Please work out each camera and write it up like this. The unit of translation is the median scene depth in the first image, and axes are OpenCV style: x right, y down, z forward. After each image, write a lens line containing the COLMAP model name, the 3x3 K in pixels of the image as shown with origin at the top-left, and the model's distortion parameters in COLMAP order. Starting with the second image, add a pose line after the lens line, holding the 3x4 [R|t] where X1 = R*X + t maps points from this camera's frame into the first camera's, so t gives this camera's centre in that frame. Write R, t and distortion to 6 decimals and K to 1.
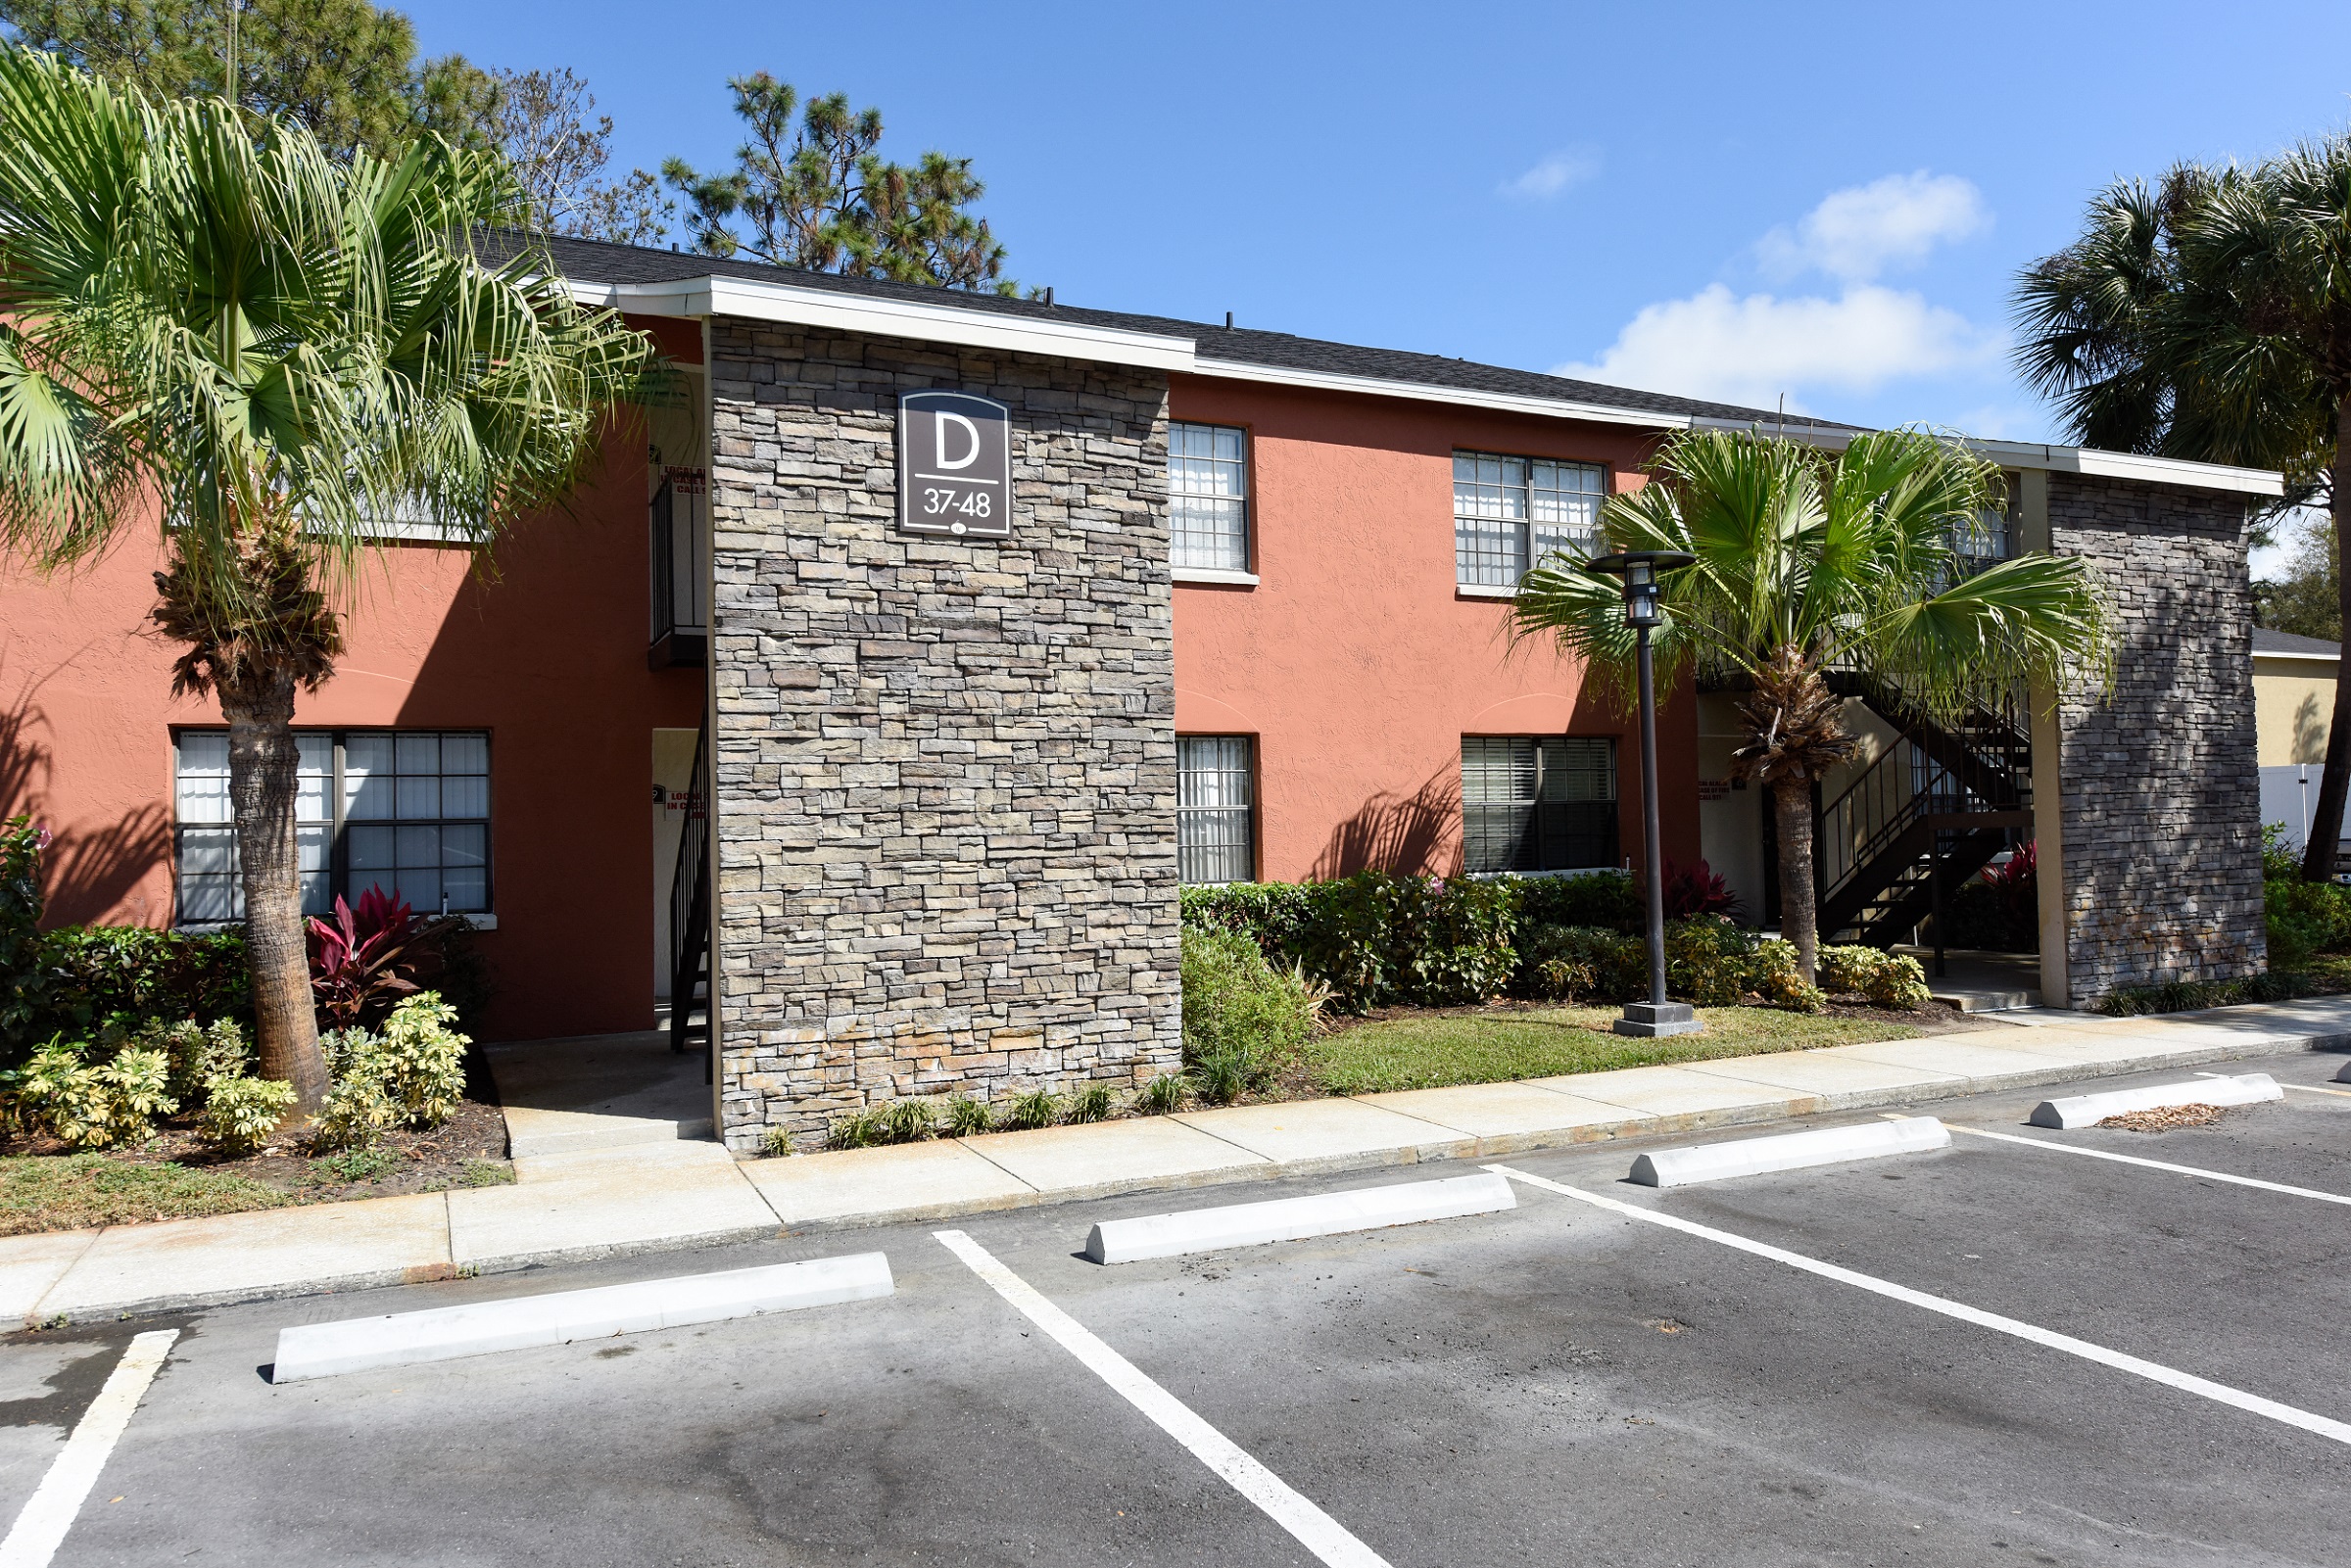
lens RADIAL K [[1628.3, 0, 1176.5], [0, 1628.3, 778.4], [0, 0, 1]] dist [0.001104, 0.000321]
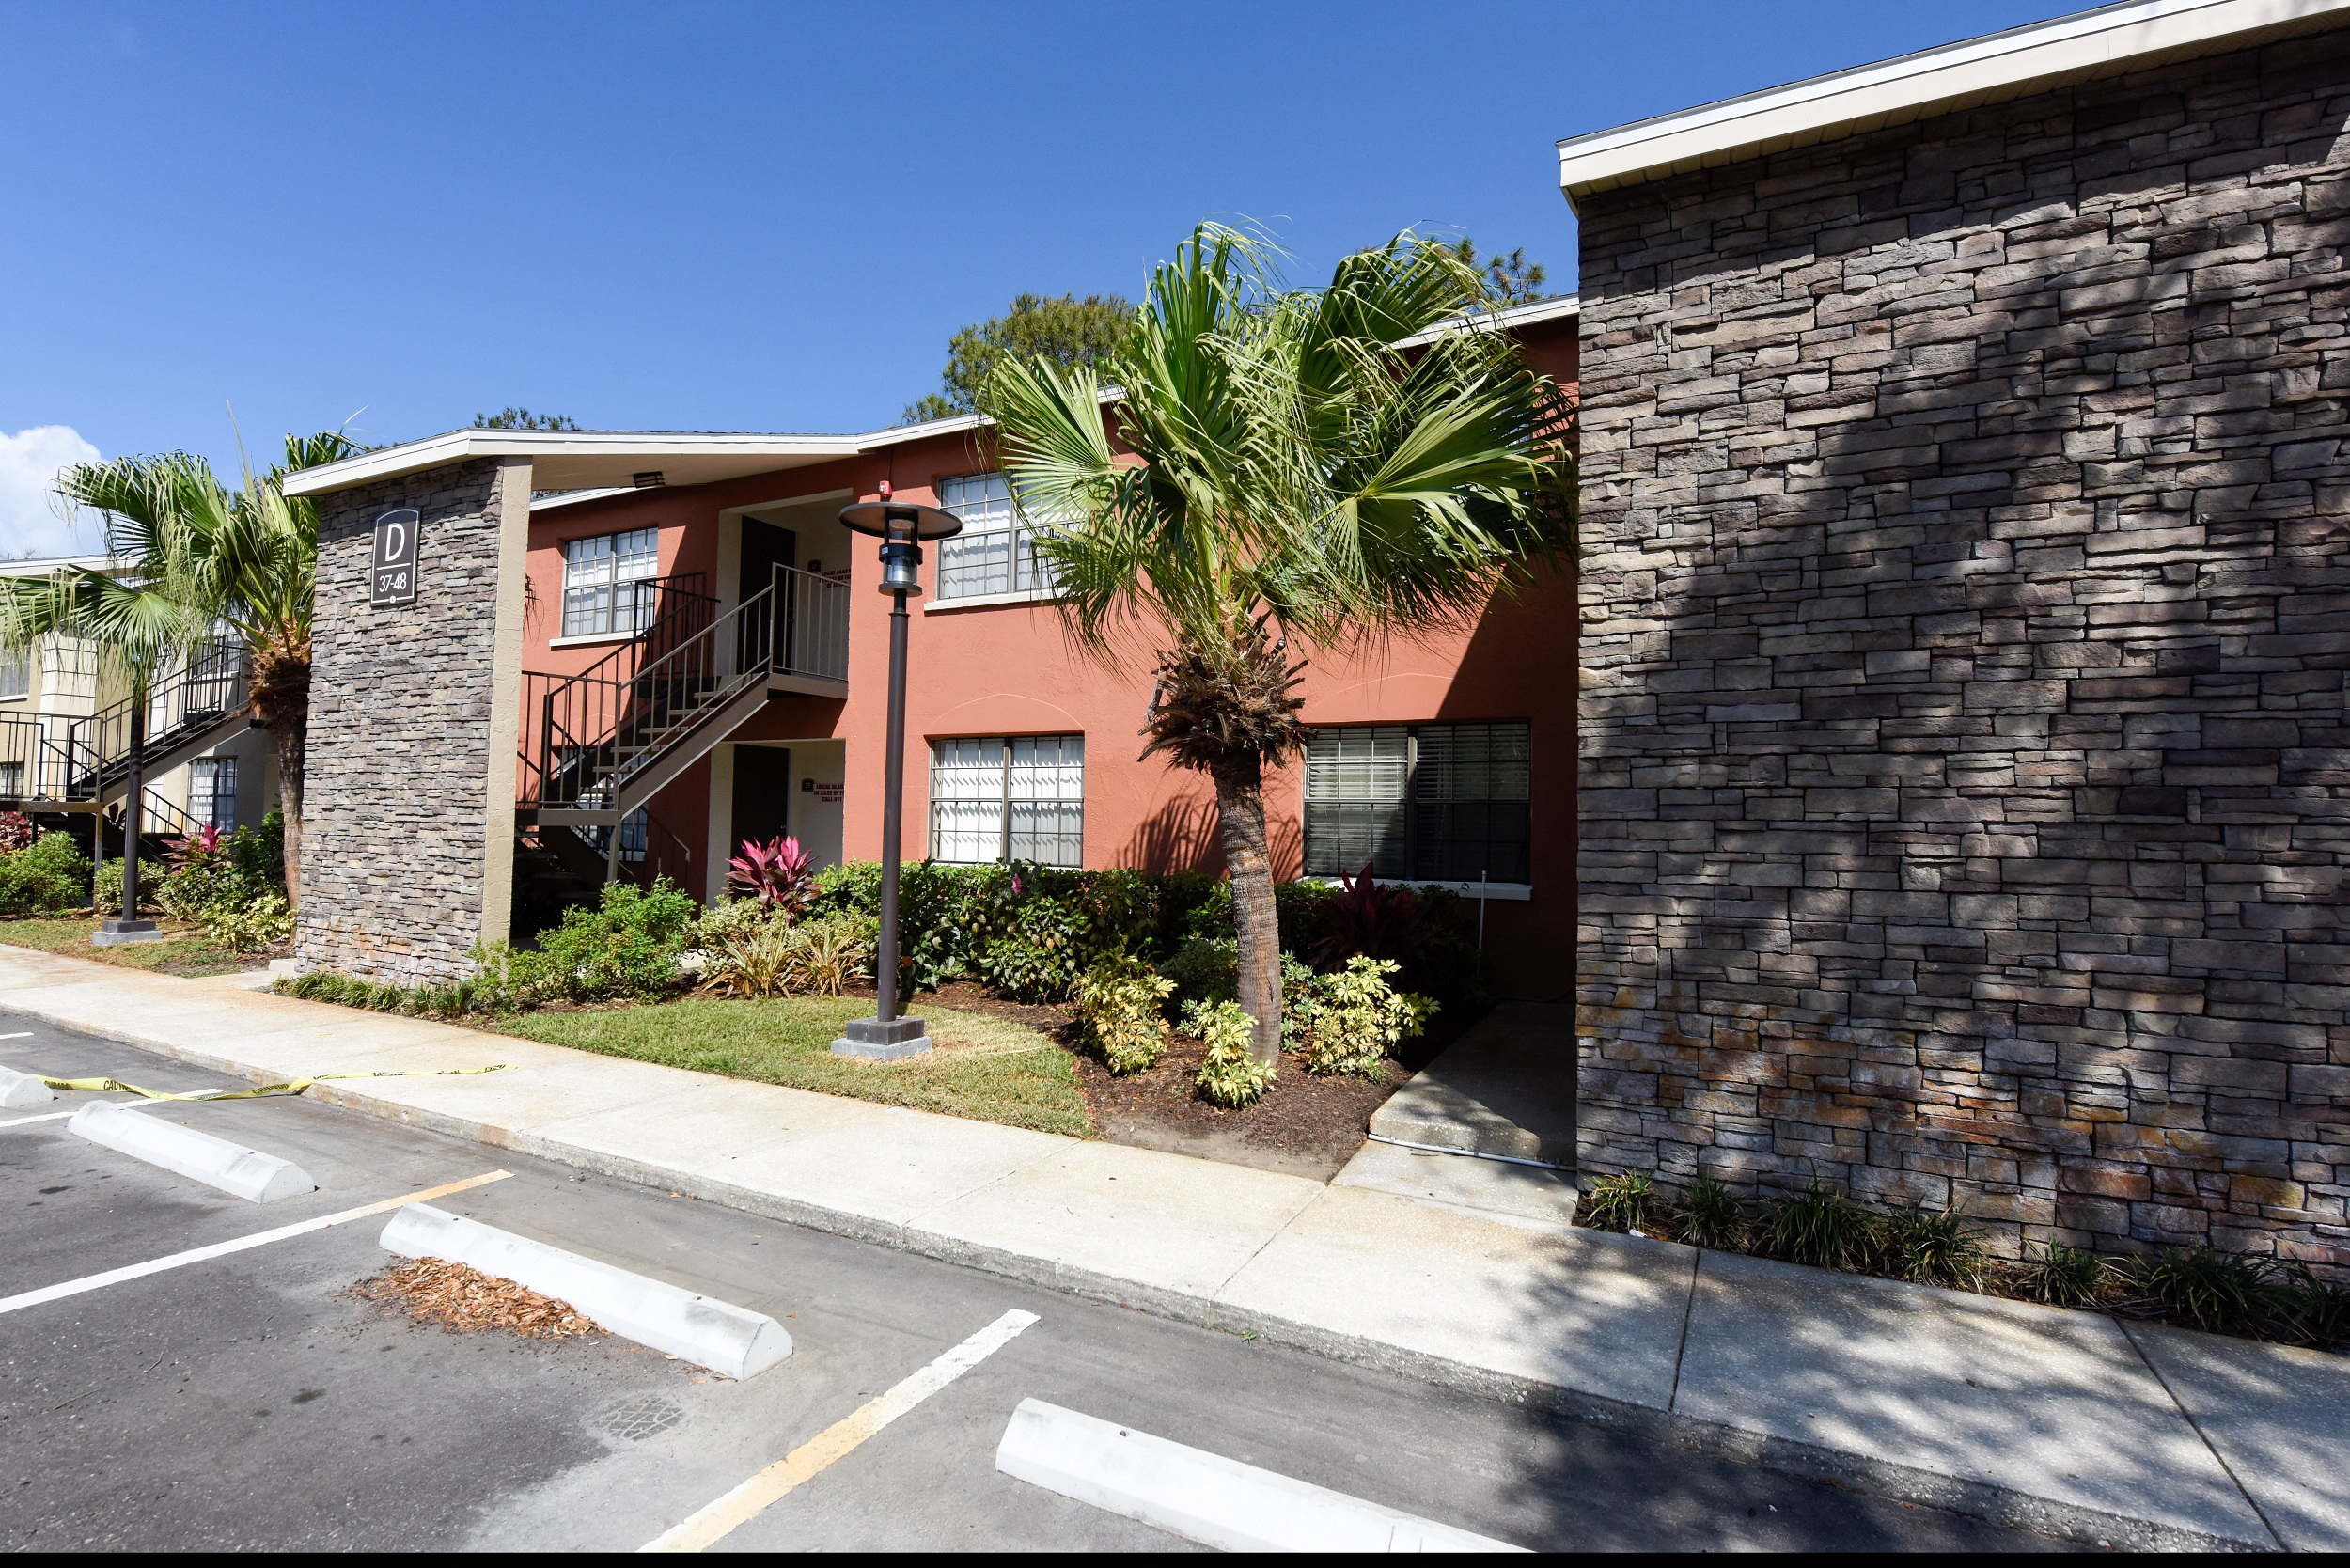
lens RADIAL K [[1123.4, 0, 1175.5], [0, 1123.4, 788.3], [0, 0, 1]] dist [-0.002669, -0.000302]
pose [[0.587465, 0.003658, -0.809241, 1.075551], [-0.005335, 0.999986, 0.000647, 0.014772], [0.809232, 0.003937, 0.587476, 0.937250]]
